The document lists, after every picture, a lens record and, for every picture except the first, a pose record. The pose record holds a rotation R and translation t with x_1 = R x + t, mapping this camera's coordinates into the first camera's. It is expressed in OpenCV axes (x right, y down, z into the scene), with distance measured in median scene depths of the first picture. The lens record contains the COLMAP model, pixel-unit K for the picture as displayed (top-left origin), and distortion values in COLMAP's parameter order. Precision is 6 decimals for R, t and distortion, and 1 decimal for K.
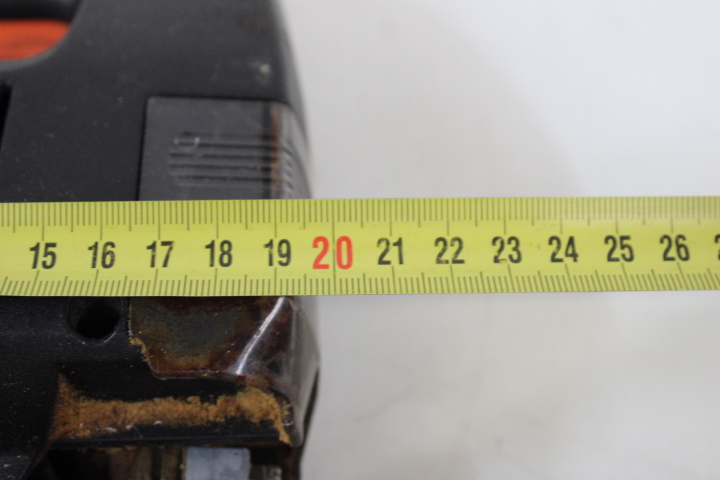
lens RADIAL K [[1018.6, 0, 360.0], [0, 1018.6, 240.0], [0, 0, 1]] dist [-0.071583, 0.128399]
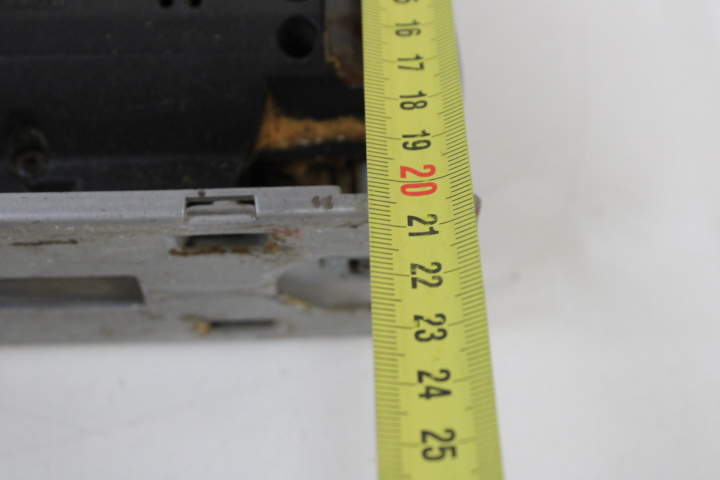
lens RADIAL K [[1018.6, 0, 360.0], [0, 1018.6, 240.0], [0, 0, 1]] dist [-0.071583, 0.128399]
pose [[0.999451, -0.008395, -0.032046, -0.137383], [0.008177, 0.999943, -0.006920, 0.313709], [0.032103, 0.006654, 0.999462, -0.244381]]
